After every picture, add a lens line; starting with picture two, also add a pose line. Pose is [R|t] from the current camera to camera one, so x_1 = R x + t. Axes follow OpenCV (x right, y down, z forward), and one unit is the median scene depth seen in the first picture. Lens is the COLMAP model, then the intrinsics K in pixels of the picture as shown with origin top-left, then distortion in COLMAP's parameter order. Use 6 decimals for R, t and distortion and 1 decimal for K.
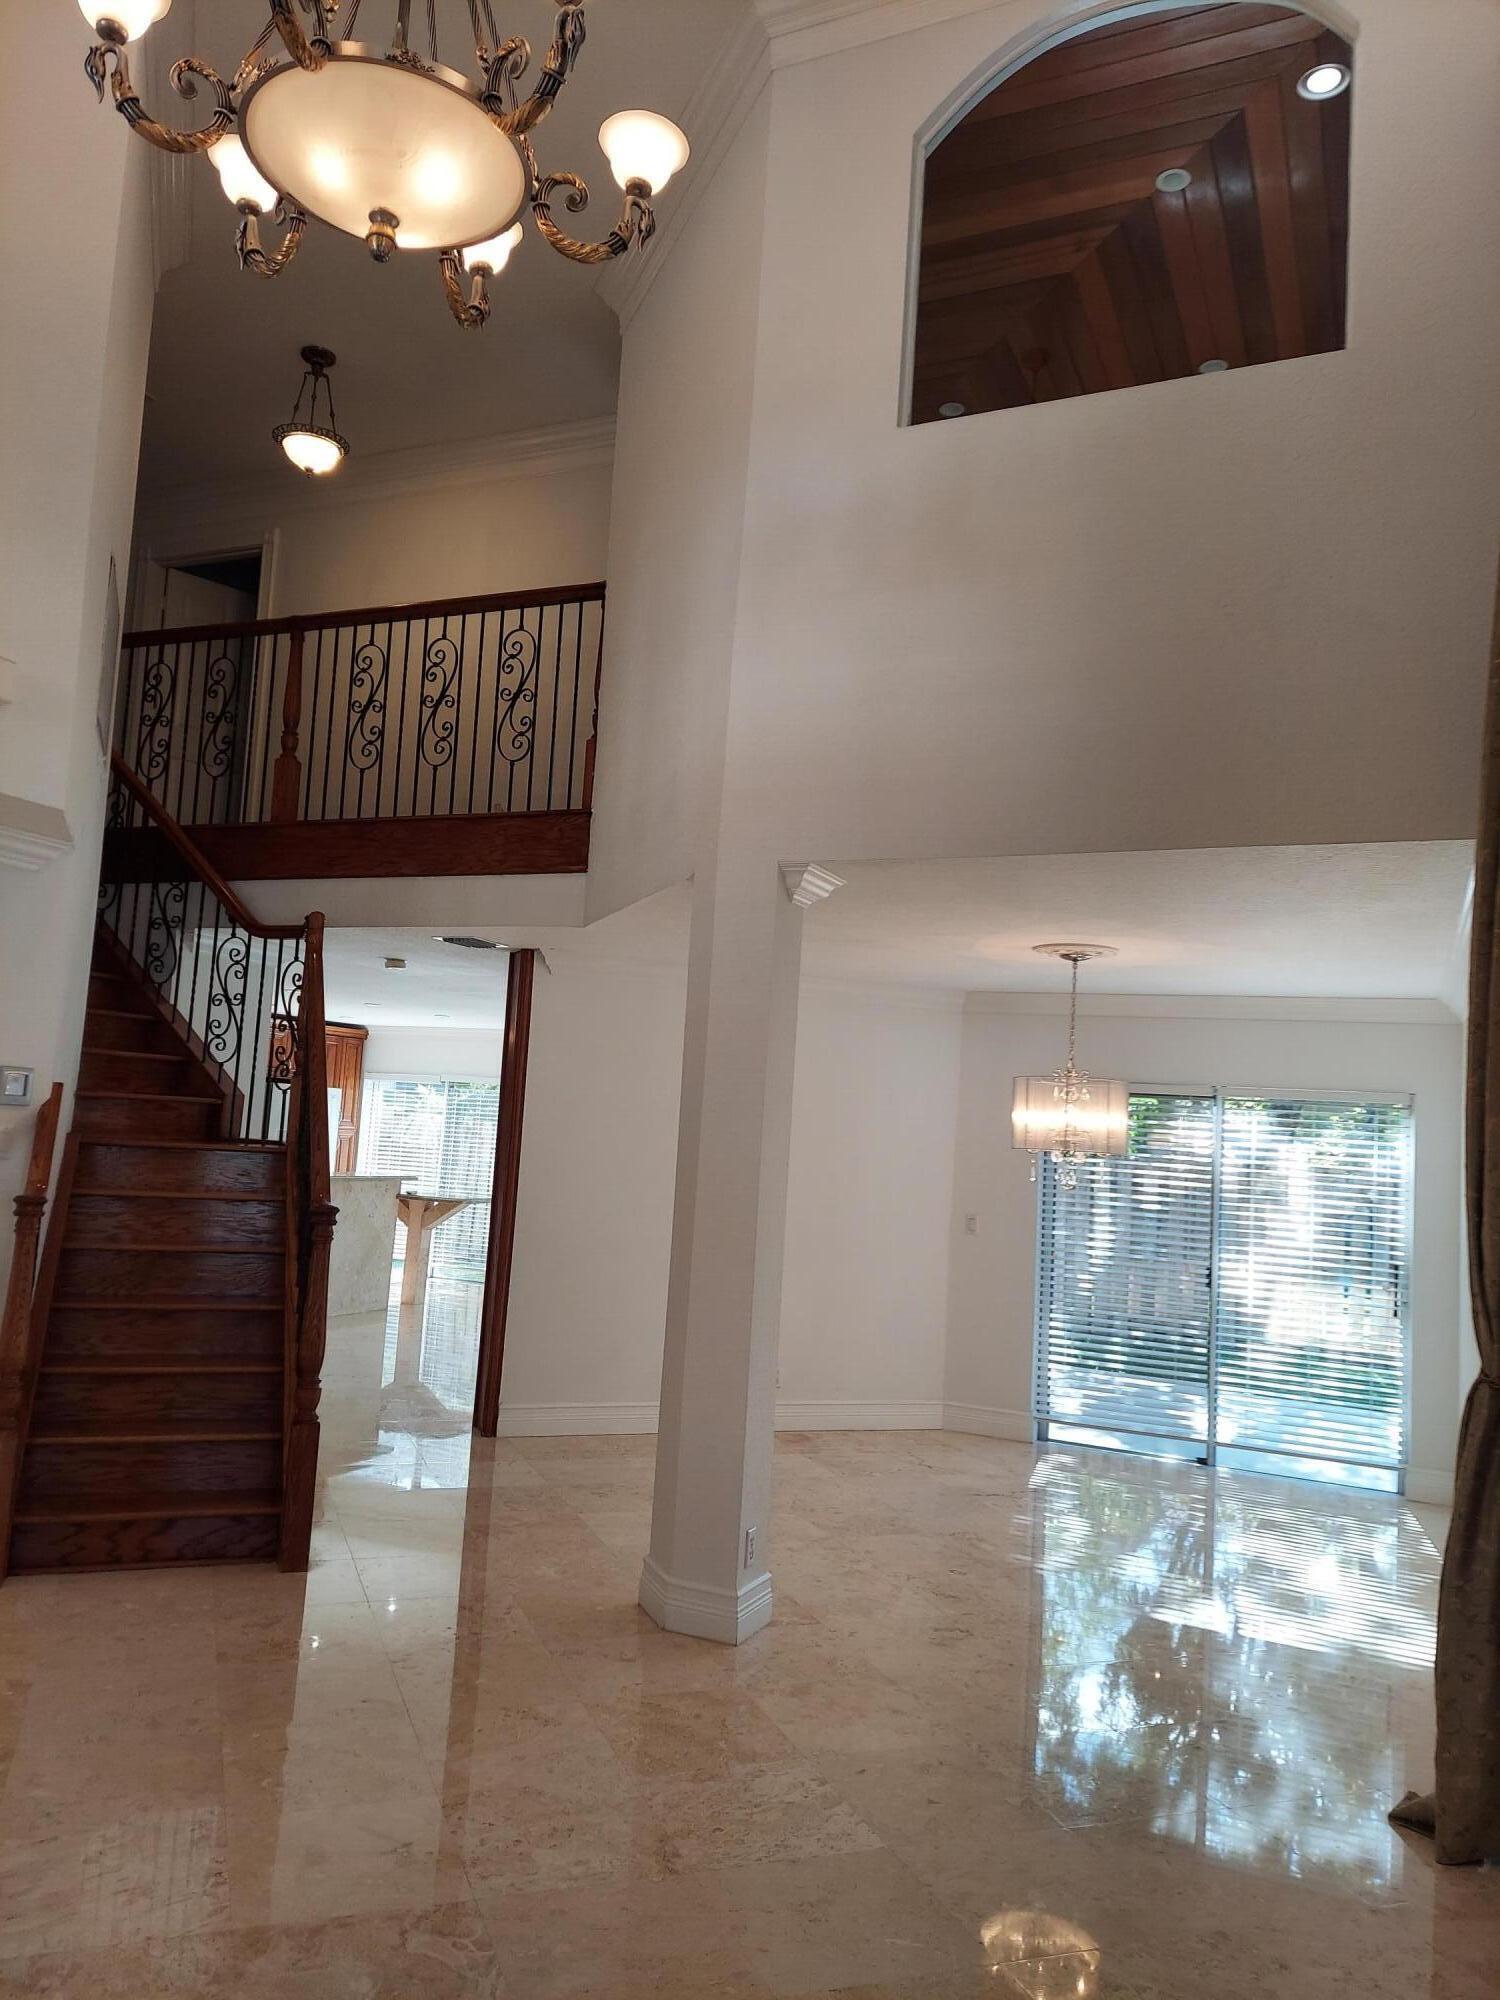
lens RADIAL K [[1415.8, 0, 734.4], [0, 1415.8, 1013.9], [0, 0, 1]] dist [0.117826, -0.135507]
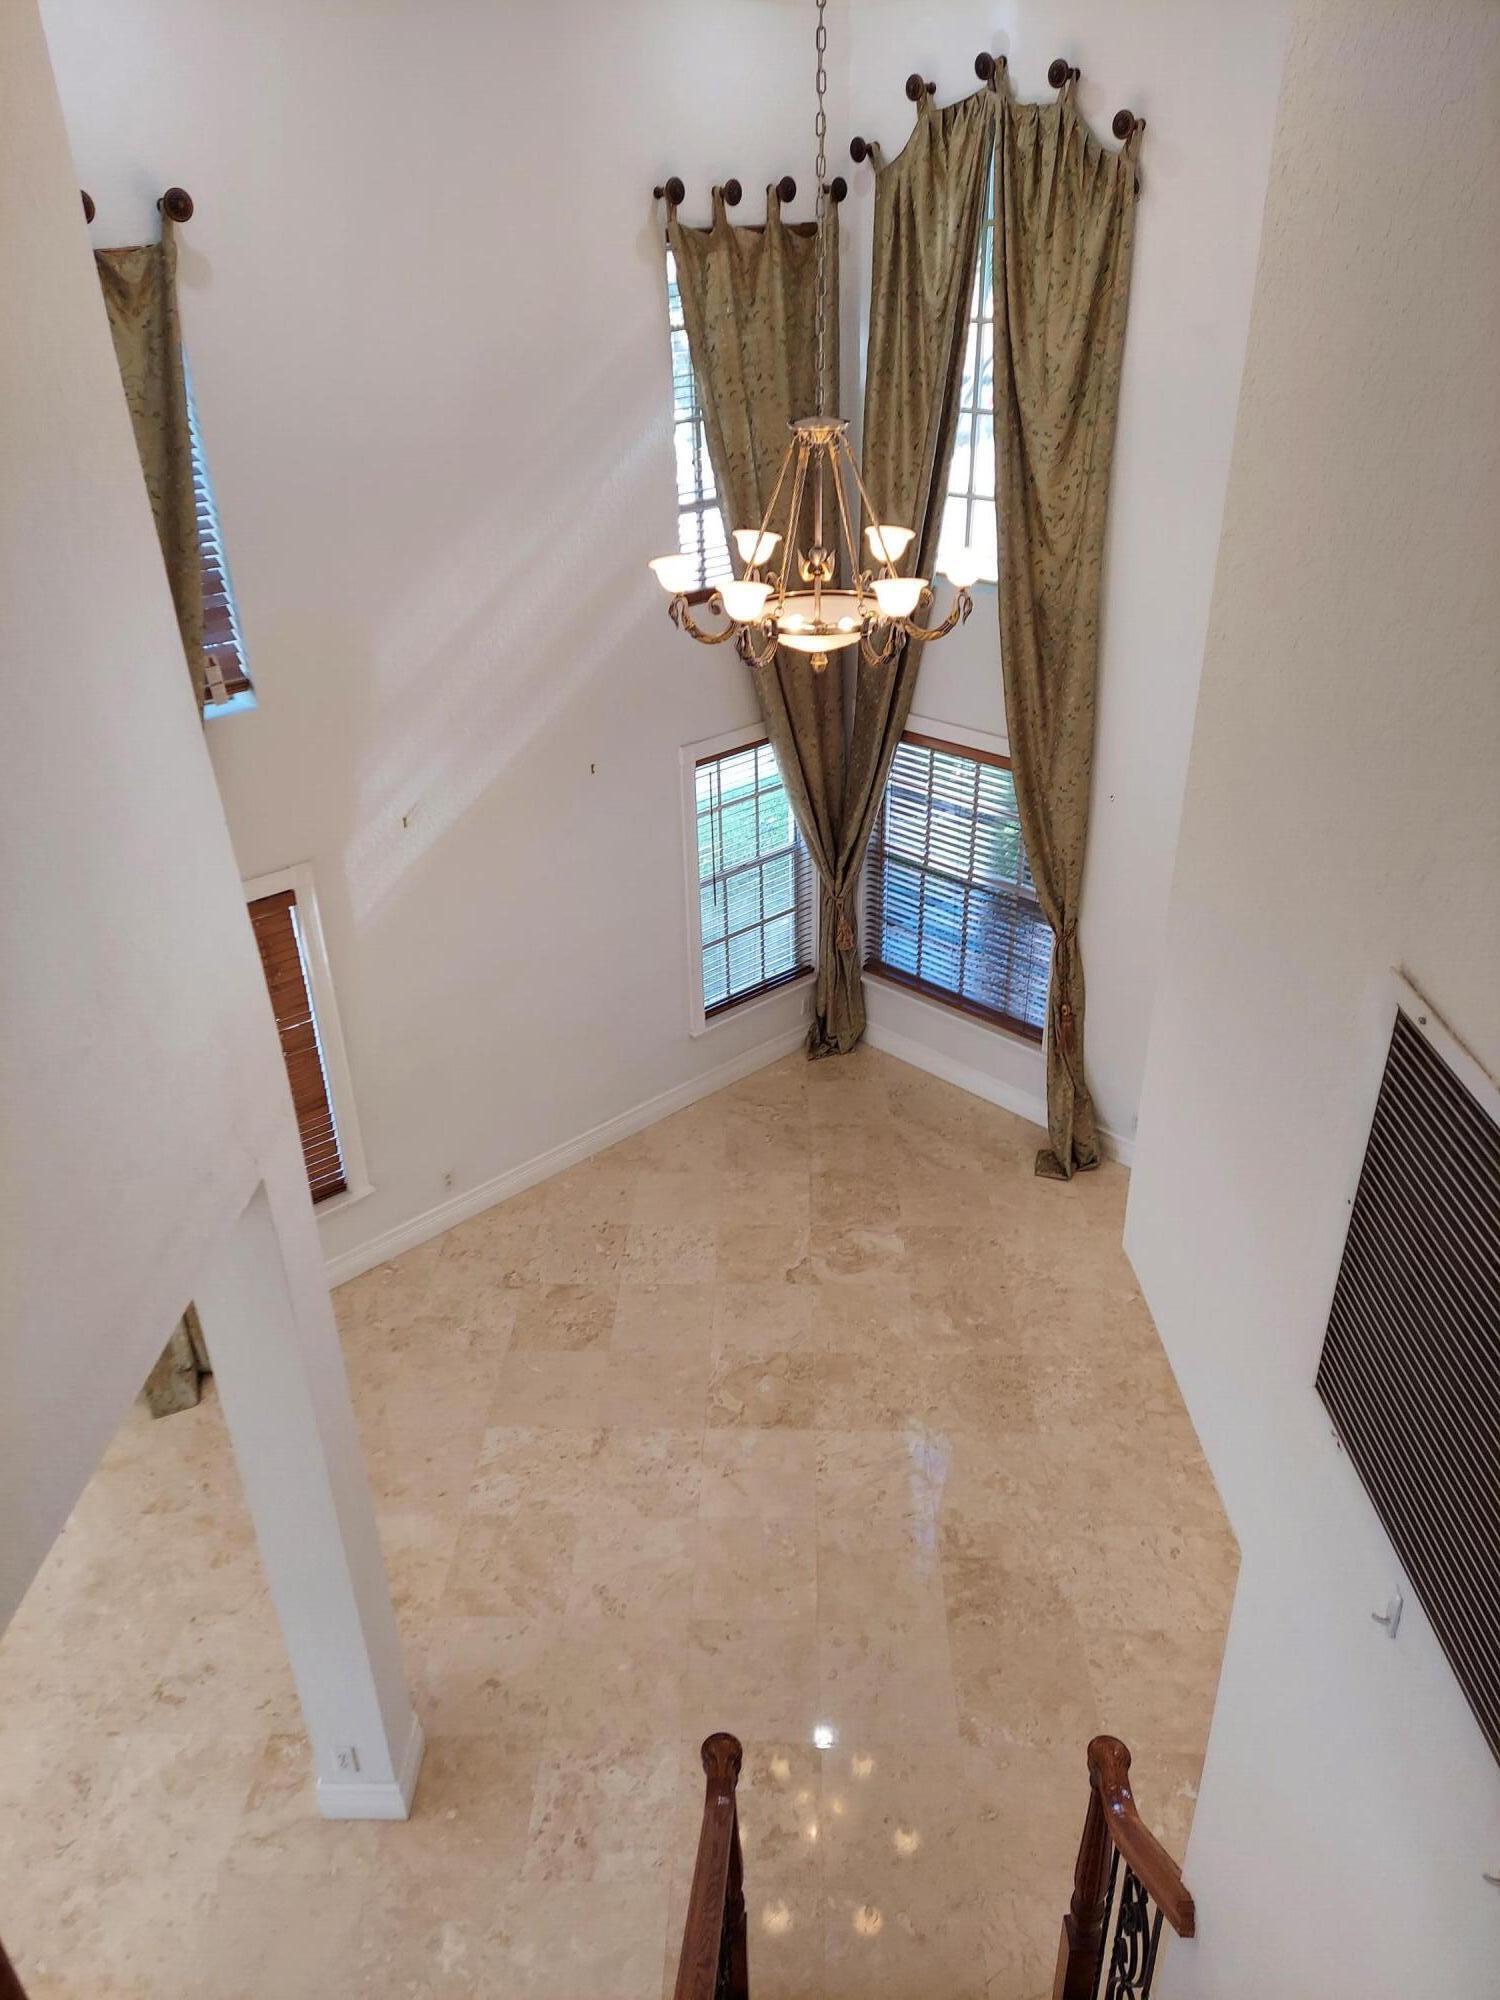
lens RADIAL K [[1429.9, 0, 719.8], [0, 1429.9, 1011.4], [0, 0, 1]] dist [0.115824, -0.135525]
pose [[-0.917322, -0.214986, 0.335114, -0.316577], [-0.053580, 0.900687, 0.431152, -0.343087], [-0.394524, 0.377550, -0.837739, 1.035150]]
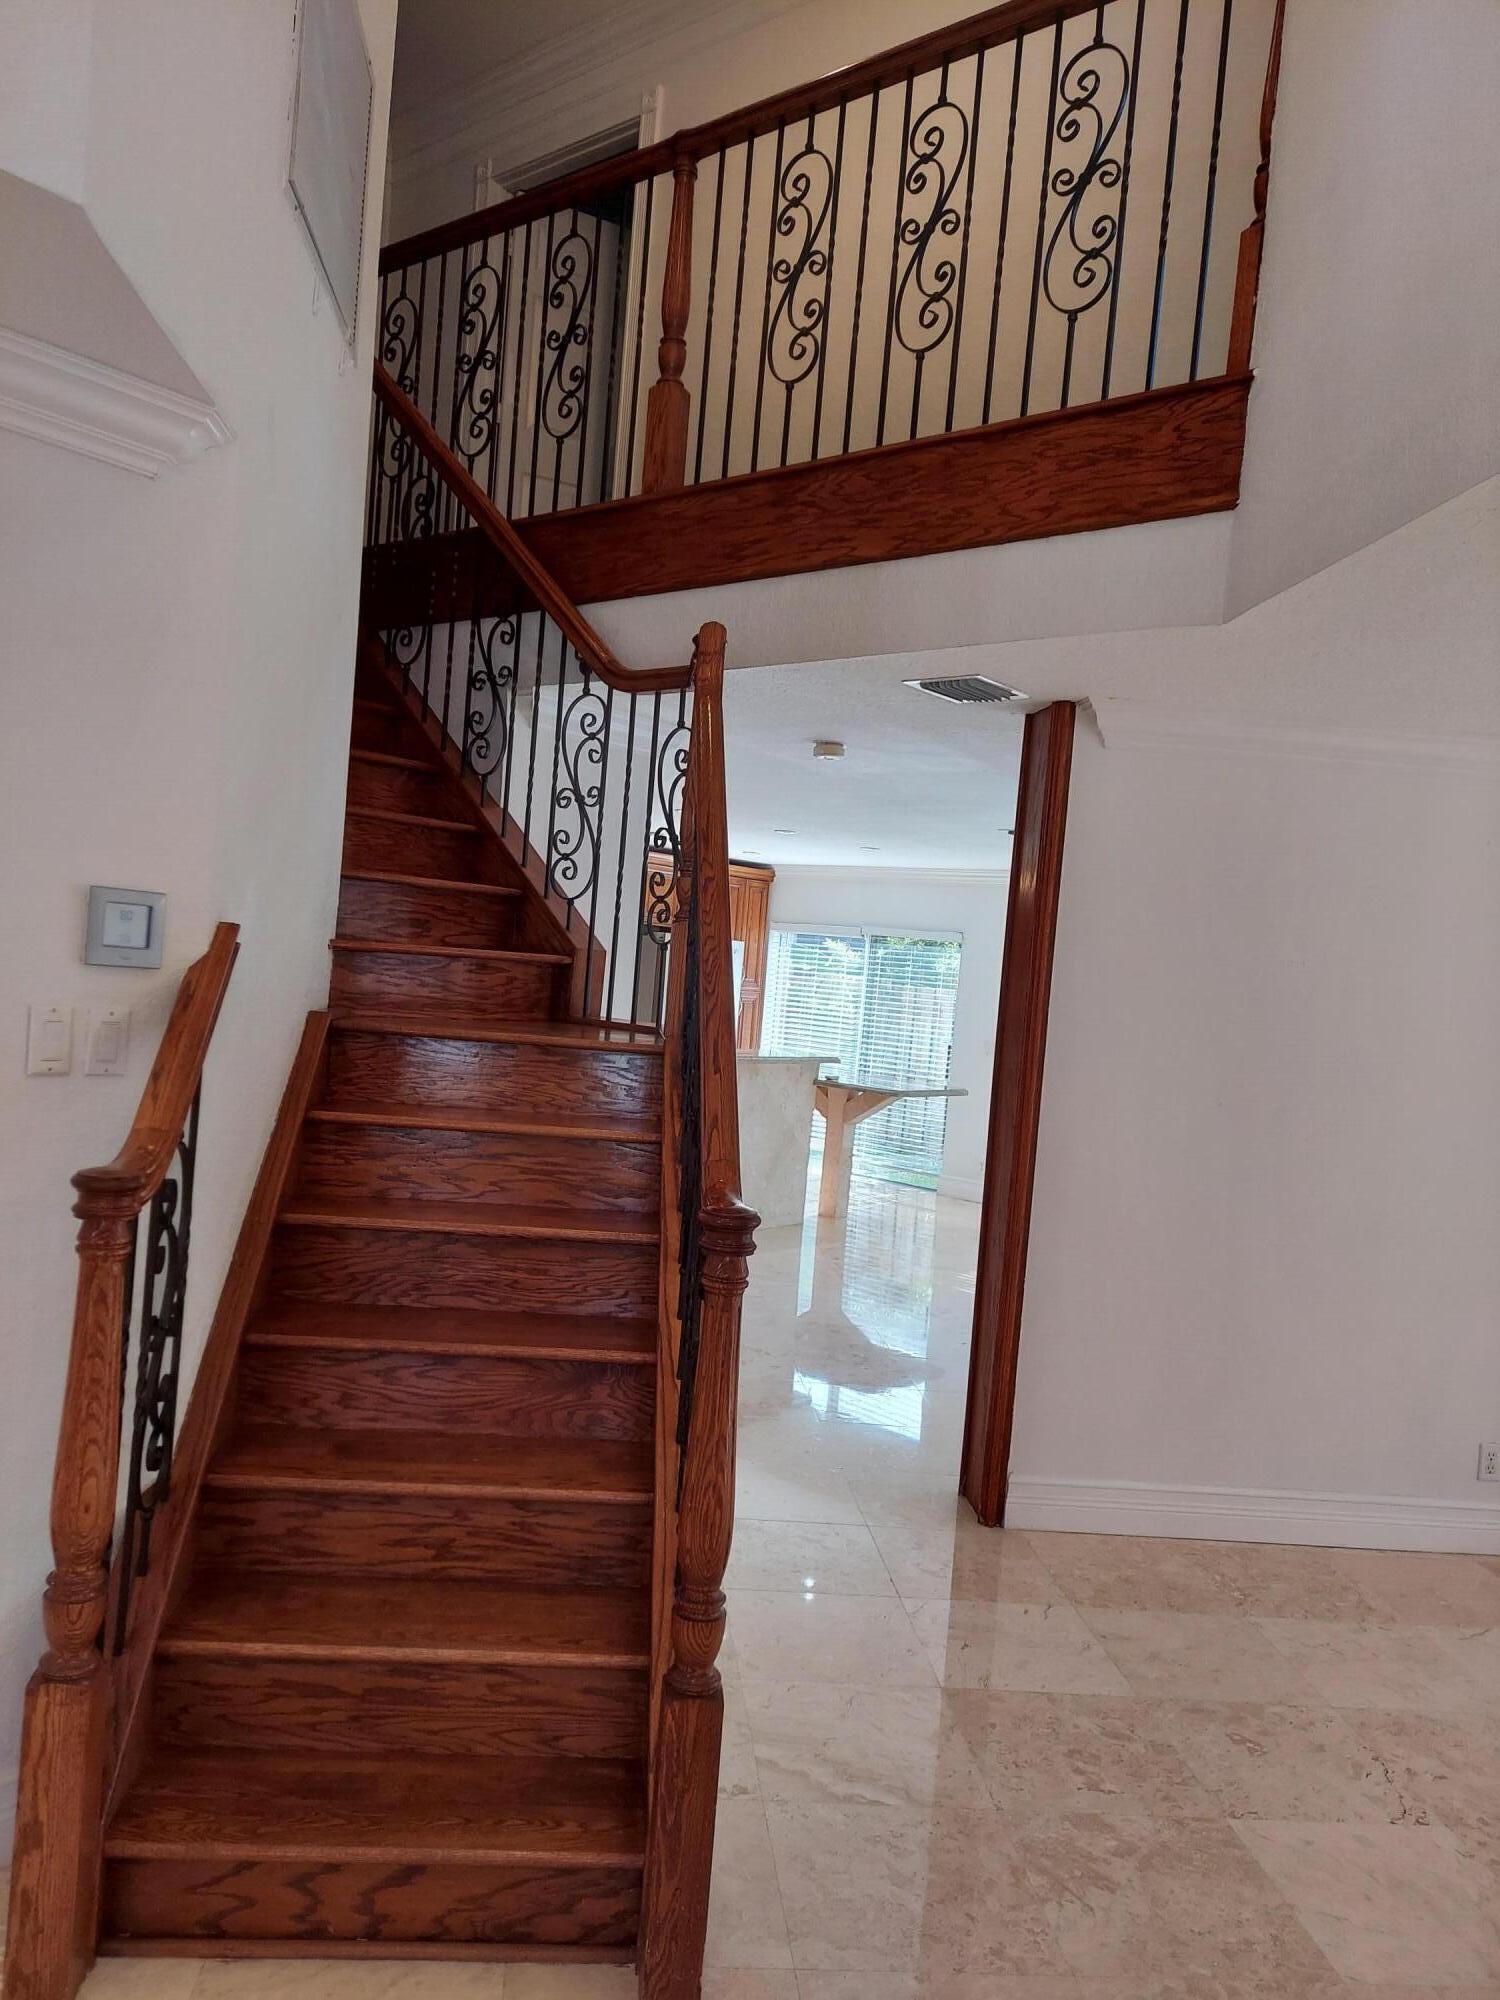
lens RADIAL K [[1429.9, 0, 719.8], [0, 1429.9, 1011.4], [0, 0, 1]] dist [0.115824, -0.135525]
pose [[0.960436, 0.027455, -0.277143, -0.119262], [0.000375, 0.995001, 0.099868, 0.020590], [0.278499, -0.096021, 0.955624, 0.413290]]
